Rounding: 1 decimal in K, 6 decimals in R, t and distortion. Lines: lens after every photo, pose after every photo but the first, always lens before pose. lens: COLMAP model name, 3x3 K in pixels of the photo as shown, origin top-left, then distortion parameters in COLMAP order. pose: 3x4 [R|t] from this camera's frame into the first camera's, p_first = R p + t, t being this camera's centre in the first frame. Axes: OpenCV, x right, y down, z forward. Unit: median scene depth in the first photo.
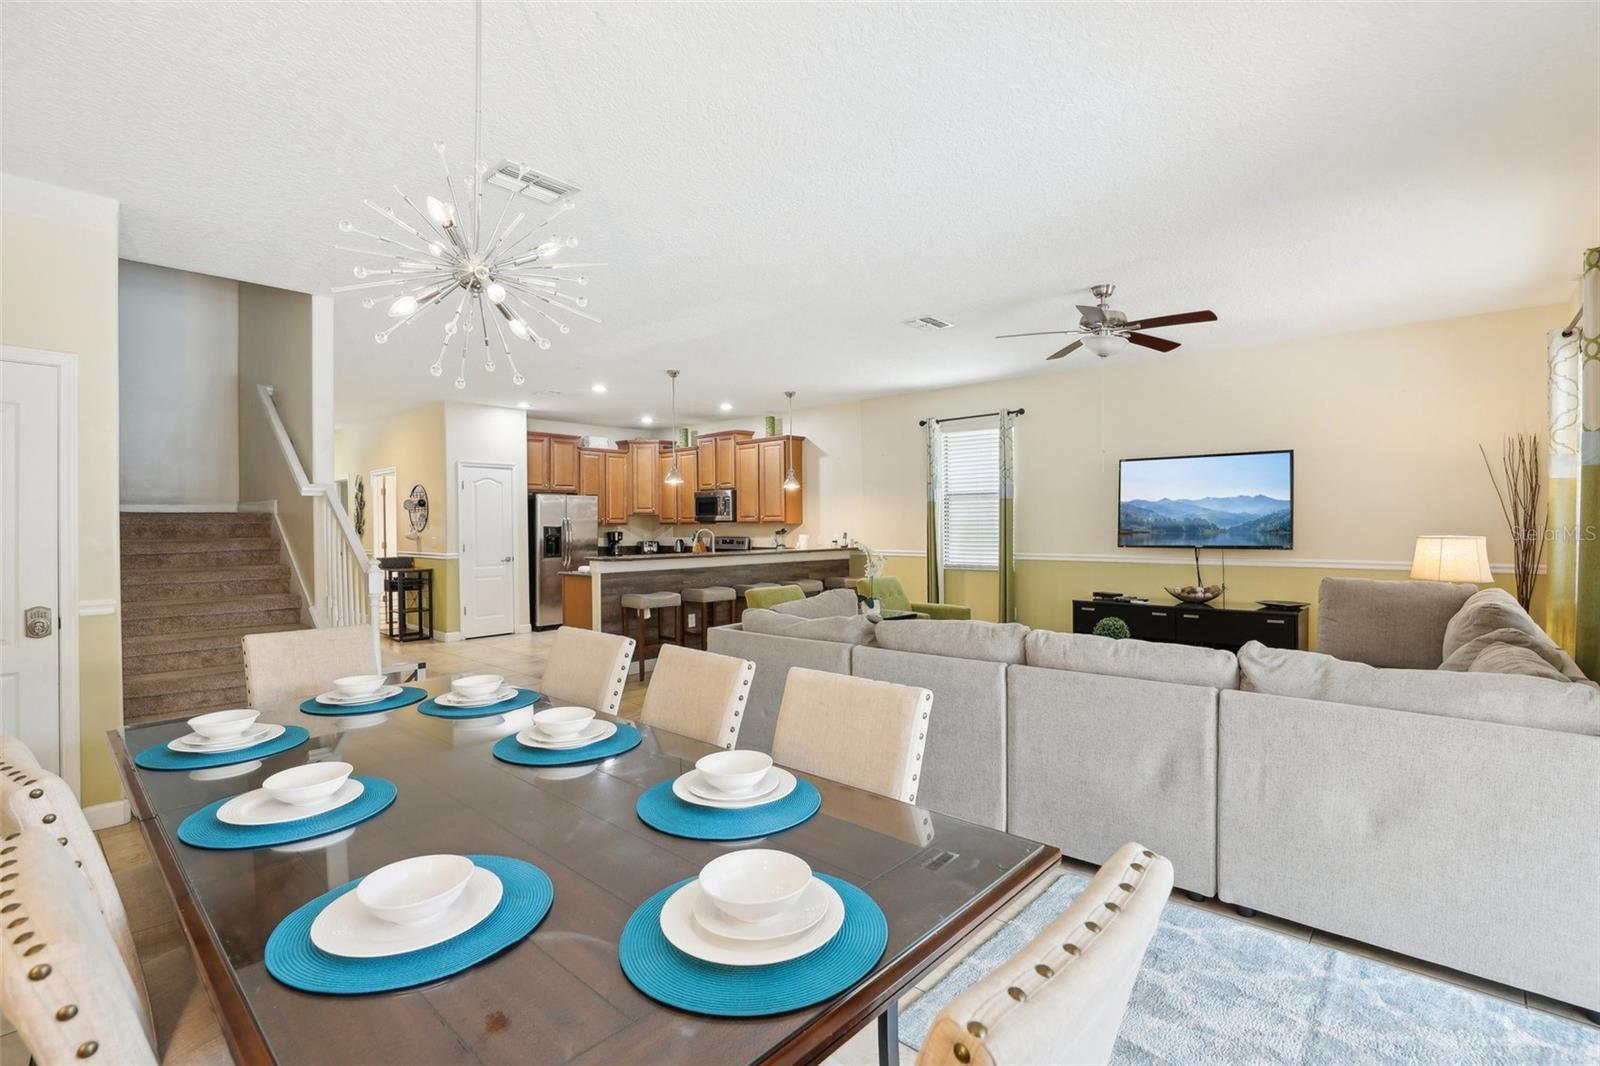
lens RADIAL K [[746.0, 0, 802.1], [0, 746.0, 527.6], [0, 0, 1]] dist [-0.045790, 0.017001]
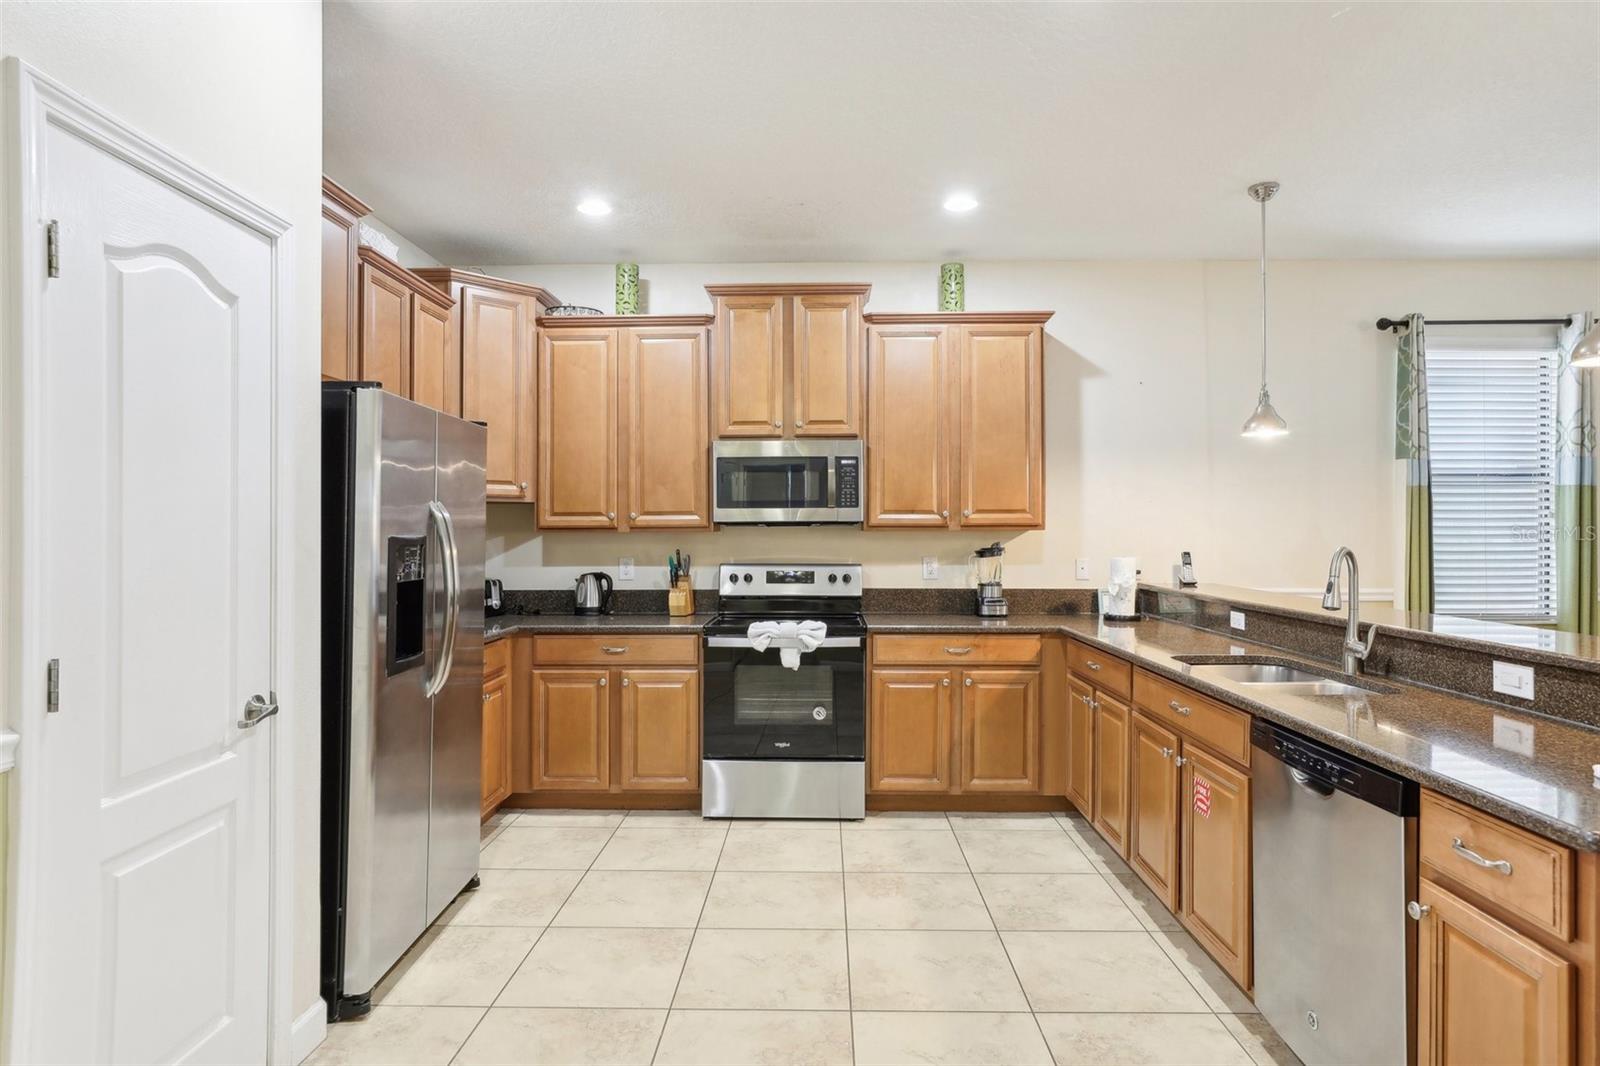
lens RADIAL K [[865.2, 0, 800.0], [0, 865.2, 533.0], [0, 0, 1]] dist [-0.028275, 0.000917]
pose [[0.757080, 0.003017, 0.653316, -0.393782], [0.001169, 0.999981, -0.005973, -0.000717], [-0.653322, 0.005286, 0.757062, 0.673572]]
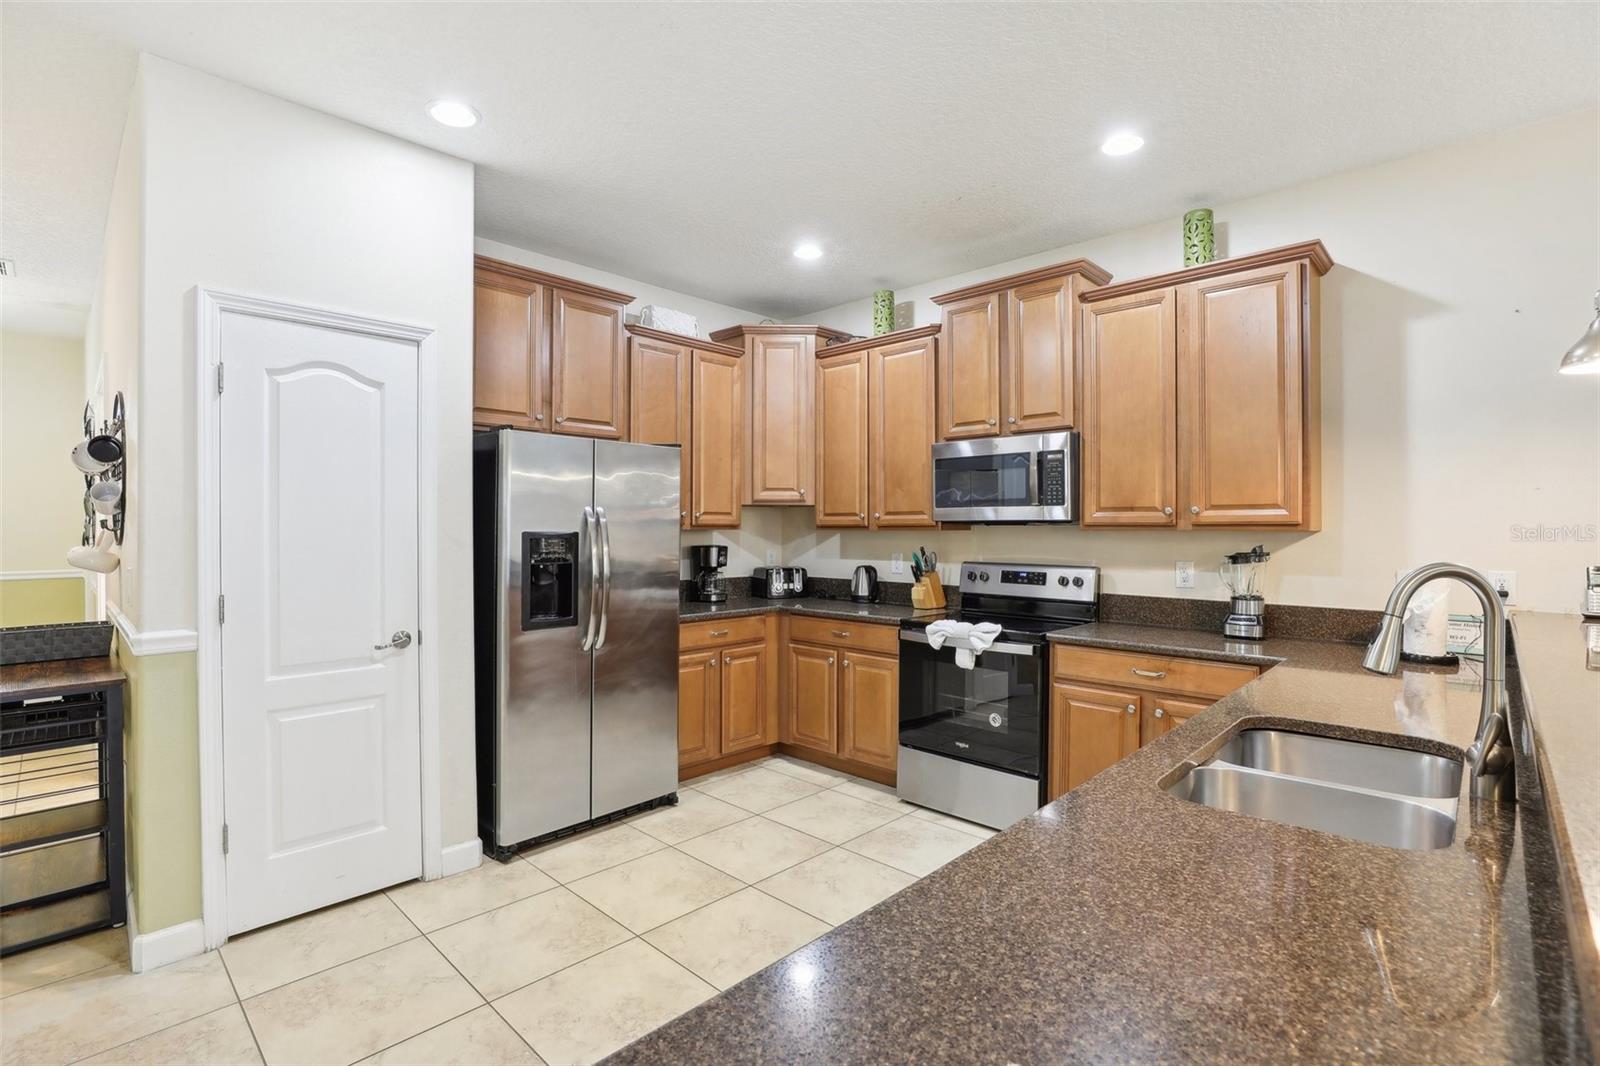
lens RADIAL K [[746.0, 0, 802.1], [0, 746.0, 527.6], [0, 0, 1]] dist [-0.045790, 0.017001]
pose [[0.999523, 0.009098, -0.029516, -0.204209], [-0.009320, 0.999929, -0.007381, -0.001924], [0.029447, 0.007652, 0.999537, 0.638095]]
